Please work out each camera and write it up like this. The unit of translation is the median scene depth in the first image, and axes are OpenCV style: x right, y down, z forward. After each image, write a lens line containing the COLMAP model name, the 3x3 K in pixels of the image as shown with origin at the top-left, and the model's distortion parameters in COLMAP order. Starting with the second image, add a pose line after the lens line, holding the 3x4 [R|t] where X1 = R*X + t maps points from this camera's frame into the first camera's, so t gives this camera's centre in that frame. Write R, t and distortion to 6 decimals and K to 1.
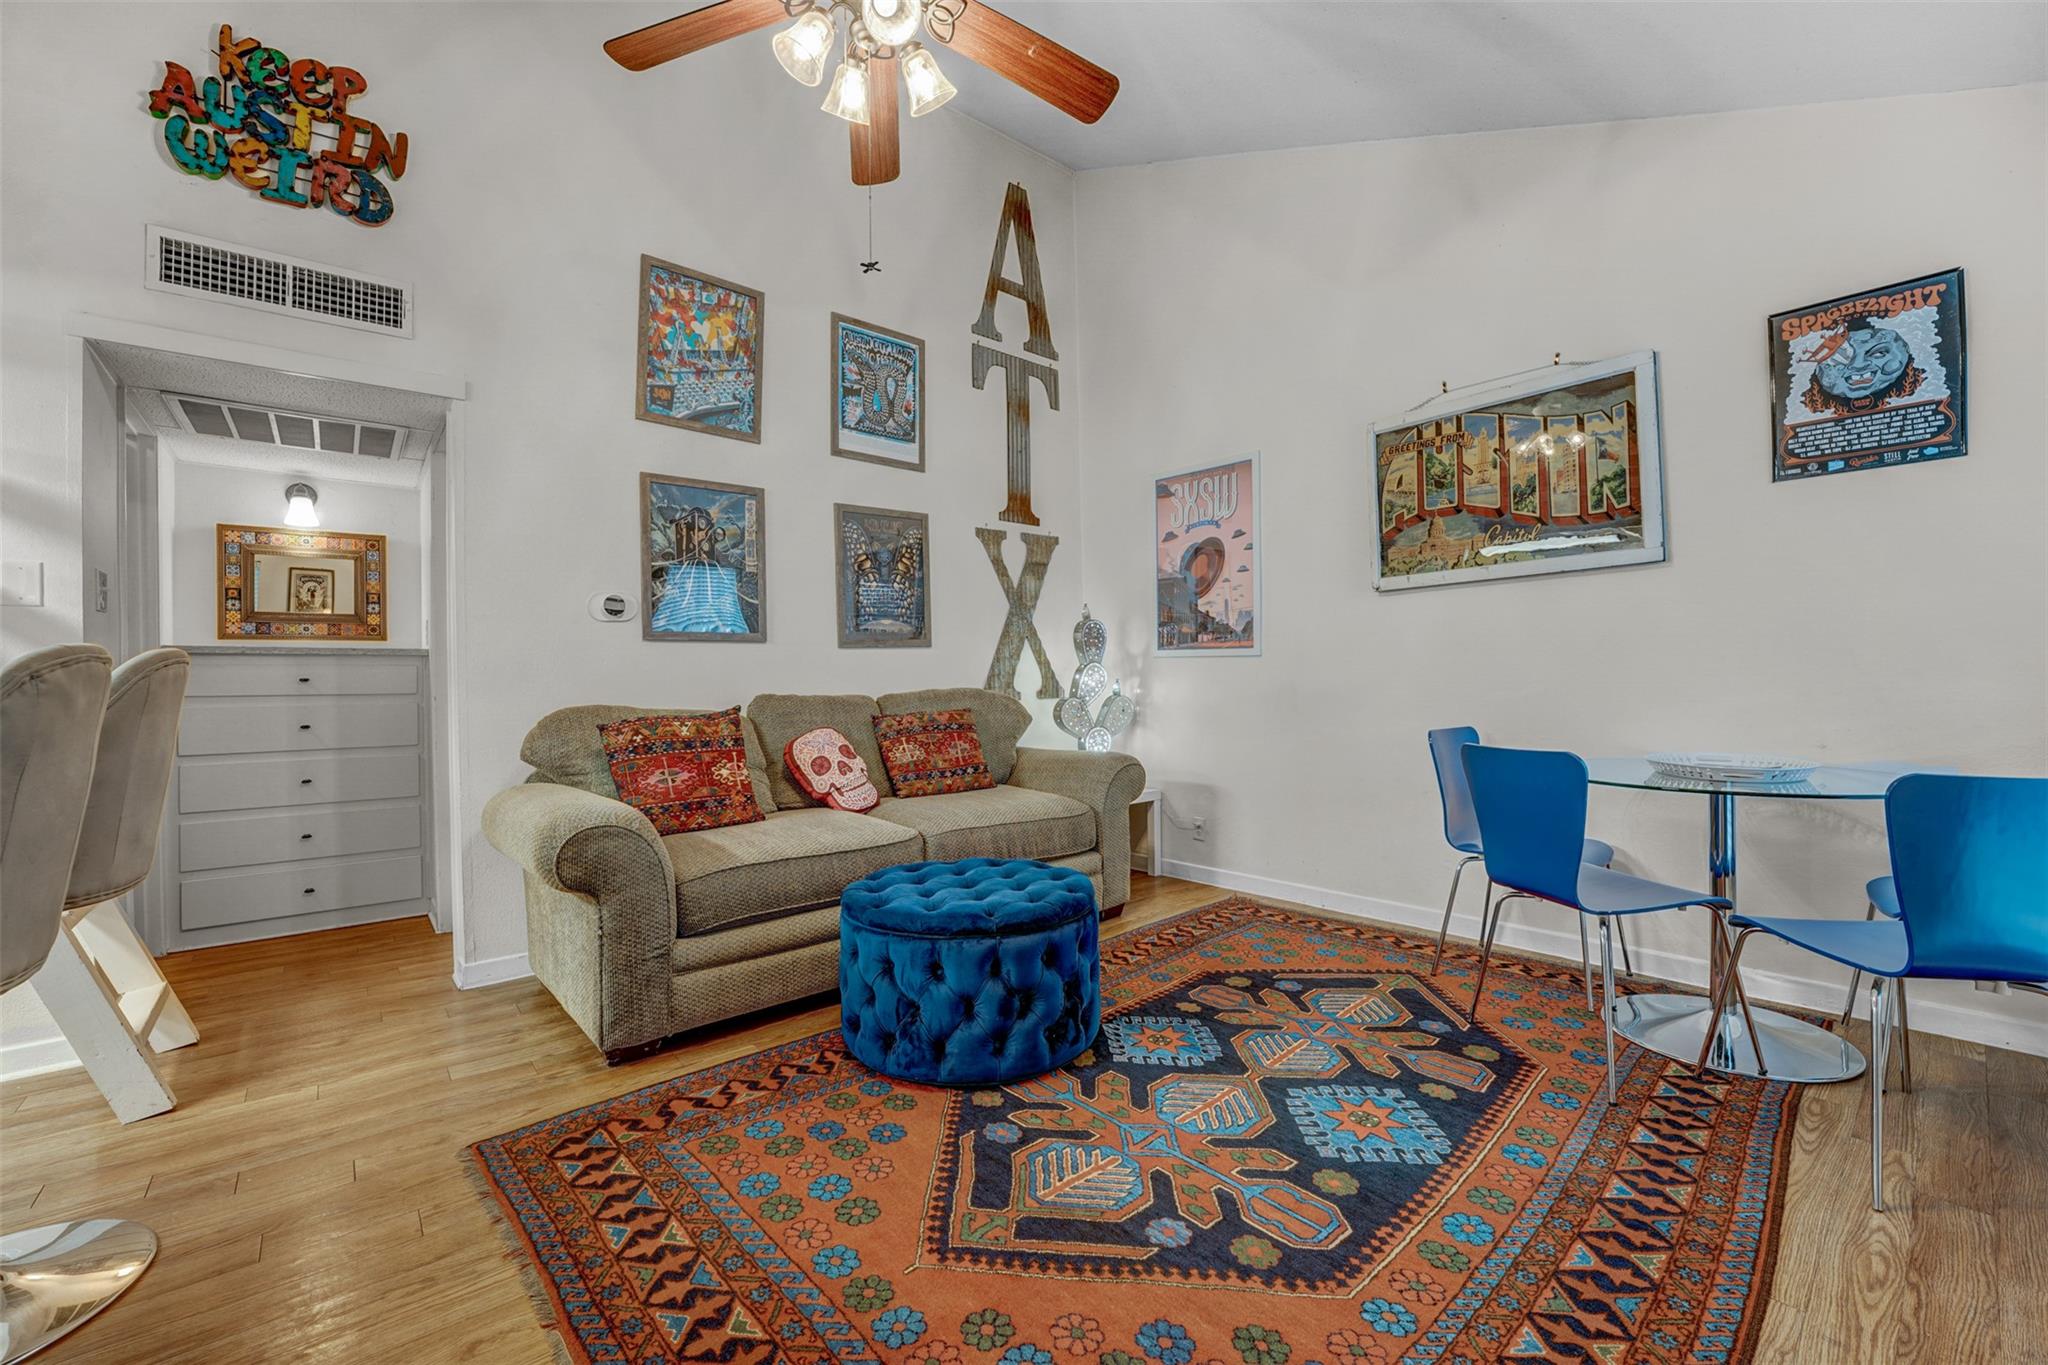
lens RADIAL K [[828.0, 0, 1018.9], [0, 828.0, 678.5], [0, 0, 1]] dist [-0.034060, 0.005496]
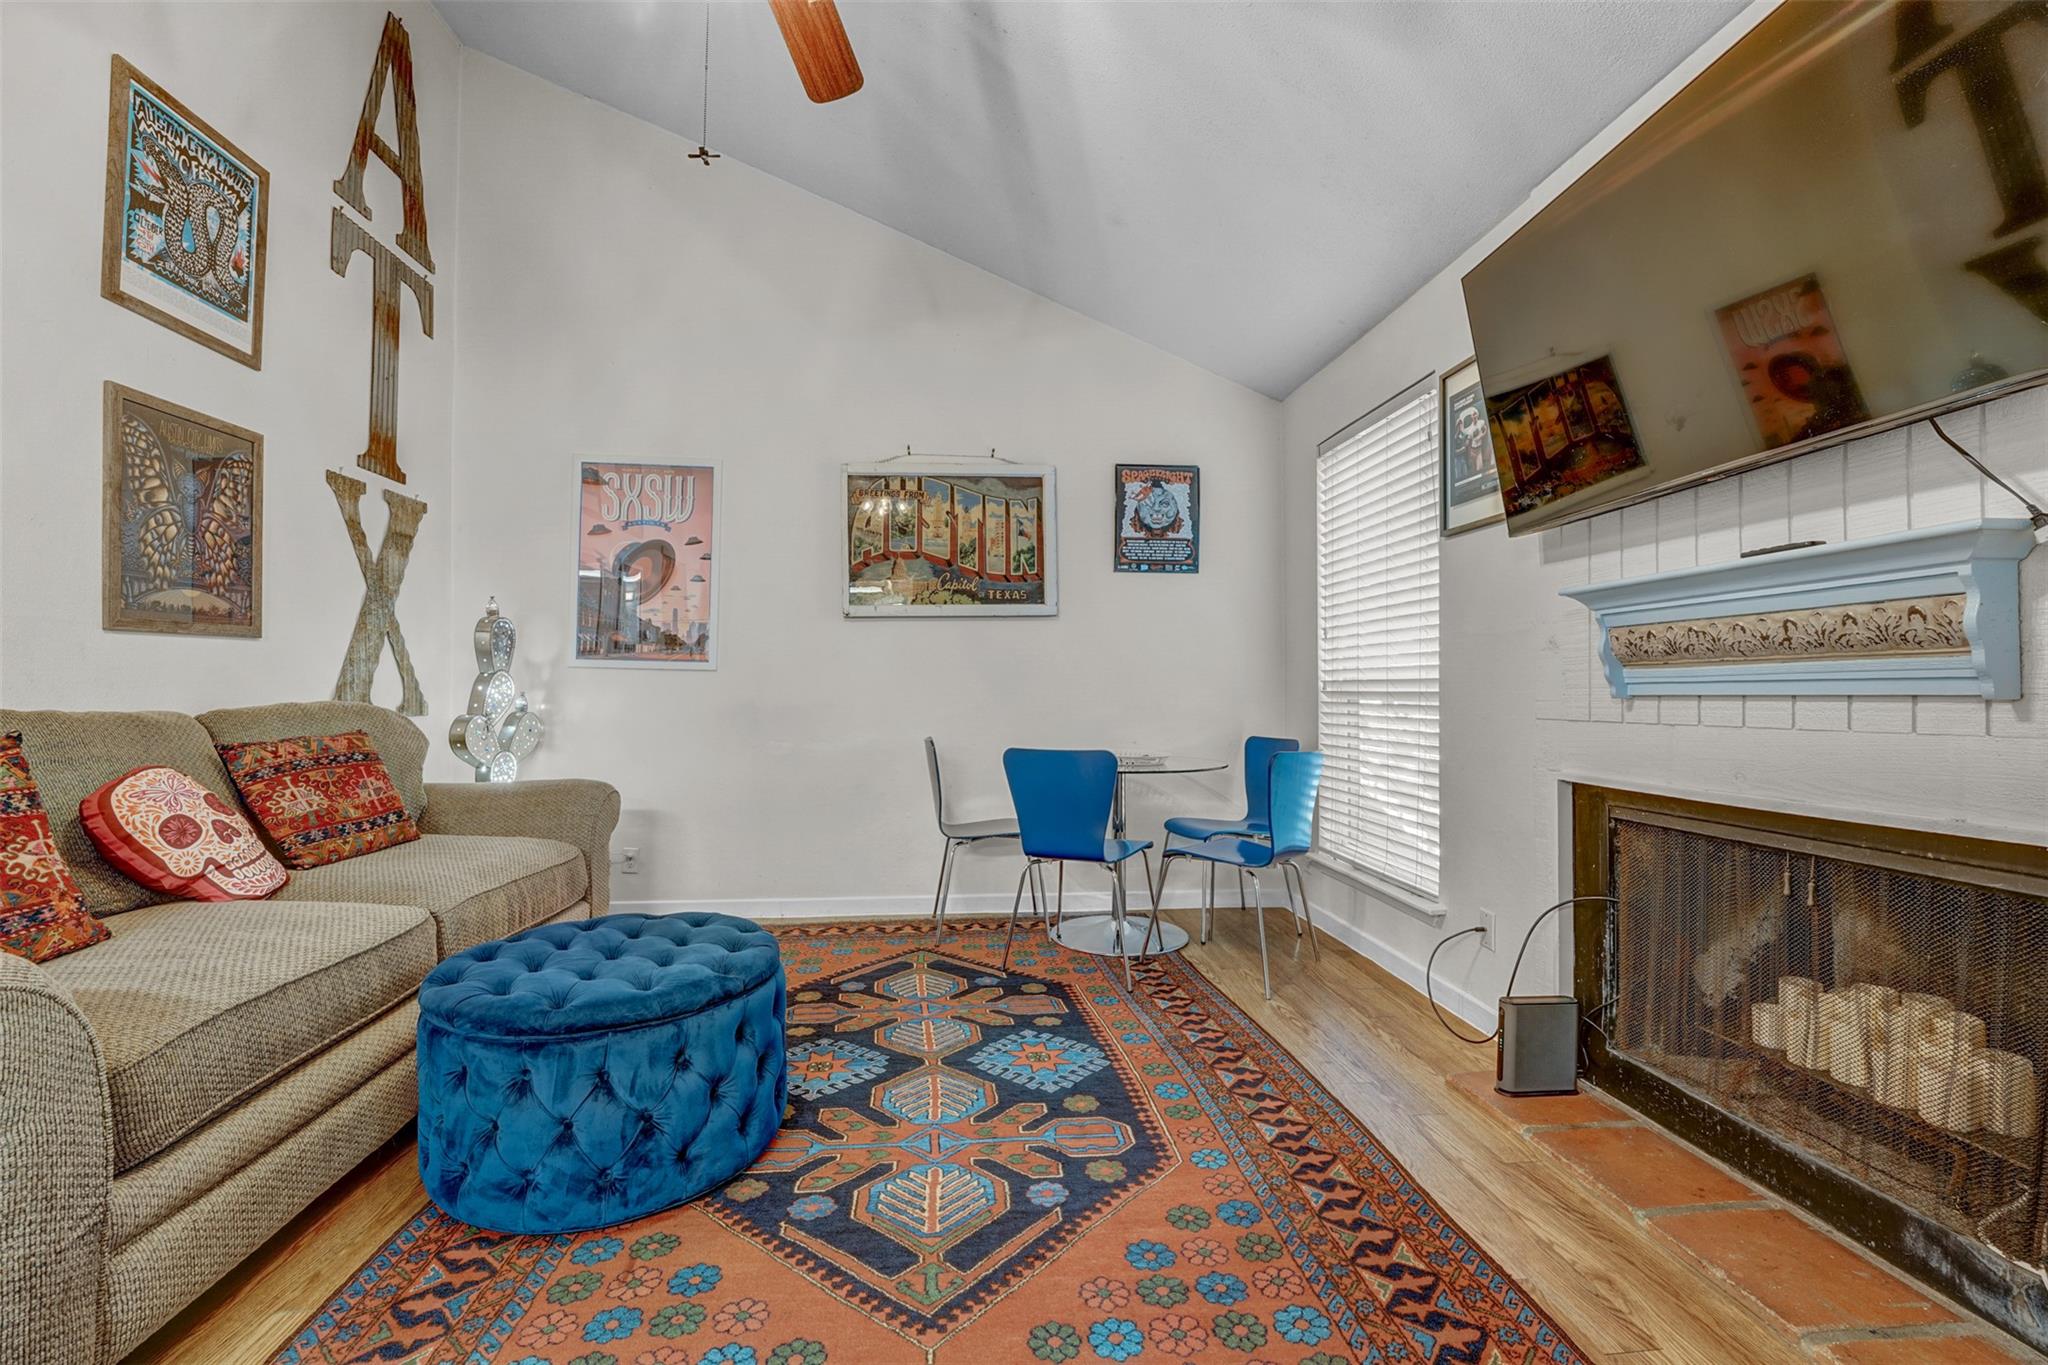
lens RADIAL K [[834.5, 0, 1010.8], [0, 834.5, 683.5], [0, 0, 1]] dist [-0.028021, 0.003188]
pose [[0.582648, 0.025426, 0.812327, -0.418615], [-0.012886, 0.999674, -0.022048, 0.006331], [-0.812623, 0.002379, 0.582785, 0.207789]]
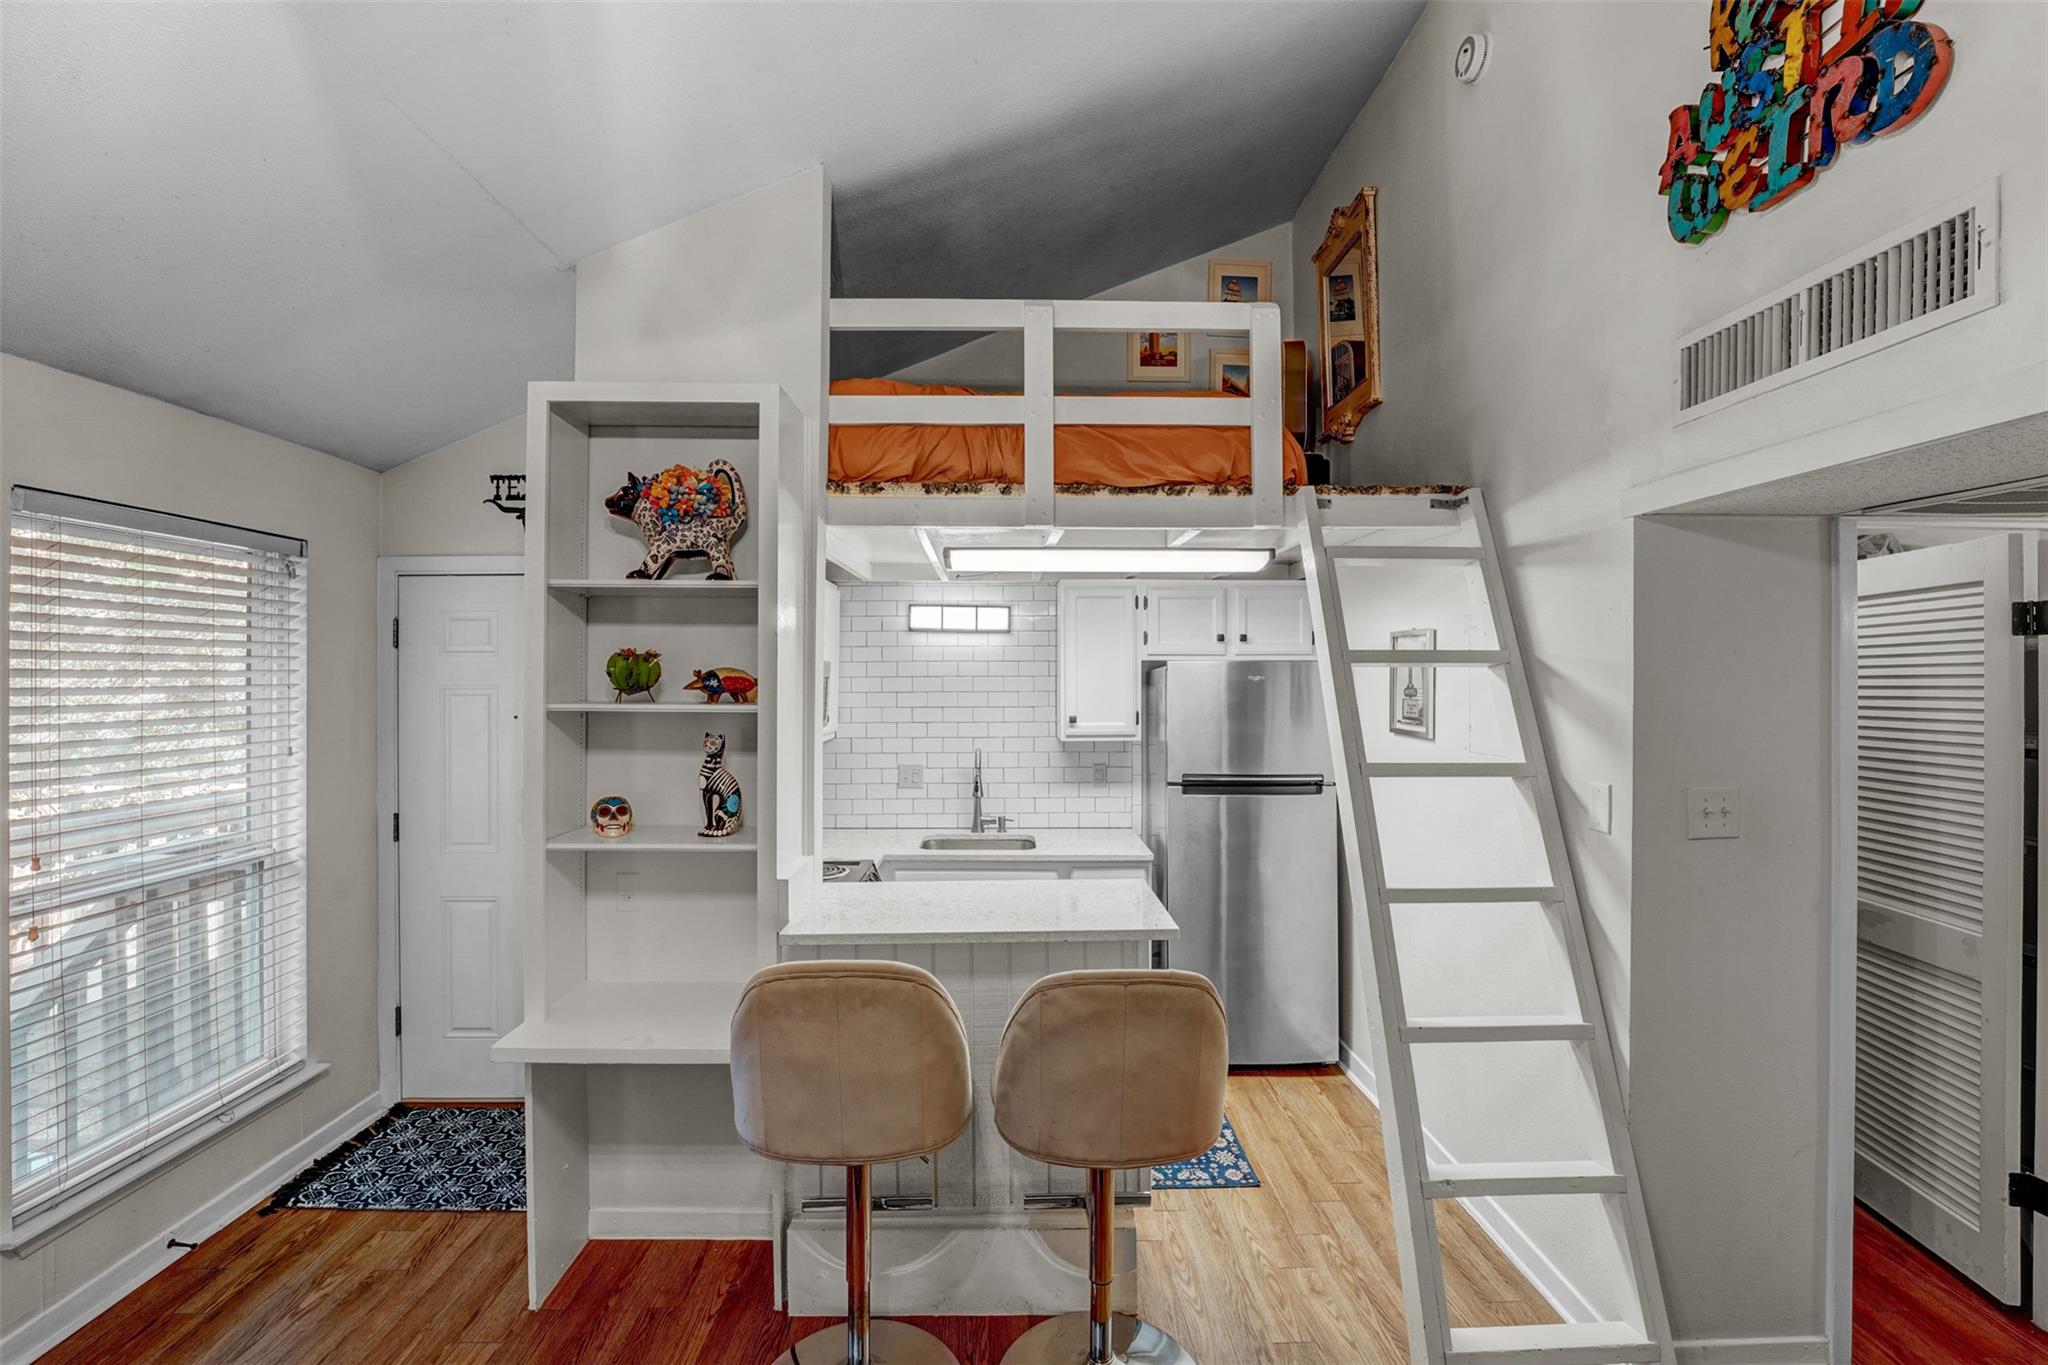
lens RADIAL K [[870.3, 0, 1020.4], [0, 870.3, 675.0], [0, 0, 1]] dist [-0.019804, -0.000034]
pose [[-0.627408, 0.013689, -0.778571, -0.053719], [0.012285, 0.999895, 0.007681, -0.224927], [0.778594, -0.004745, -0.627510, 0.865142]]
